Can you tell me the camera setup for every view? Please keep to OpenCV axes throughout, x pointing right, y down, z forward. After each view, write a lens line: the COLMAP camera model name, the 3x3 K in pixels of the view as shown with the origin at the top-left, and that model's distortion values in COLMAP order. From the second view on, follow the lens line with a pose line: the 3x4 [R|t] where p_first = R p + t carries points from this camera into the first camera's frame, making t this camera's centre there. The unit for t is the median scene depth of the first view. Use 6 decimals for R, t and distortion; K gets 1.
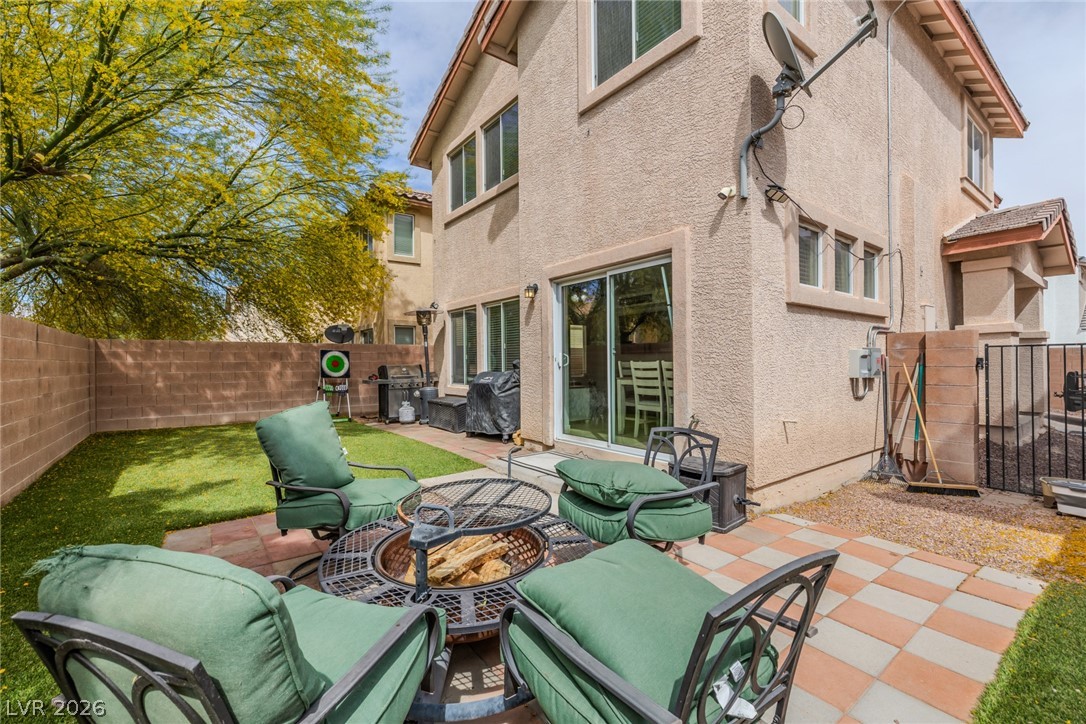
lens RADIAL K [[463.6, 0, 541.8], [0, 463.6, 361.7], [0, 0, 1]] dist [0.002793, 0.000020]
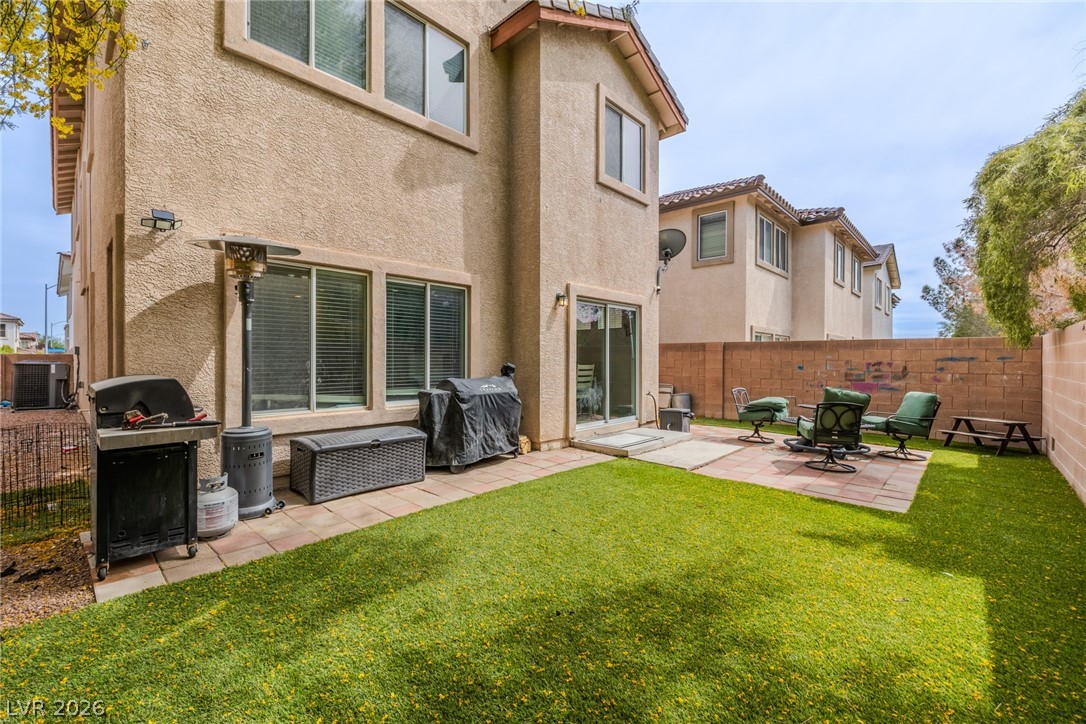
lens RADIAL K [[463.6, 0, 542.3], [0, 463.6, 362.6], [0, 0, 1]] dist [0.002793, 0.000020]
pose [[-0.163221, 0.001073, 0.986589, -0.429599], [-0.004253, 0.999989, -0.001791, -0.001572], [-0.986580, -0.004488, -0.163215, 0.483966]]
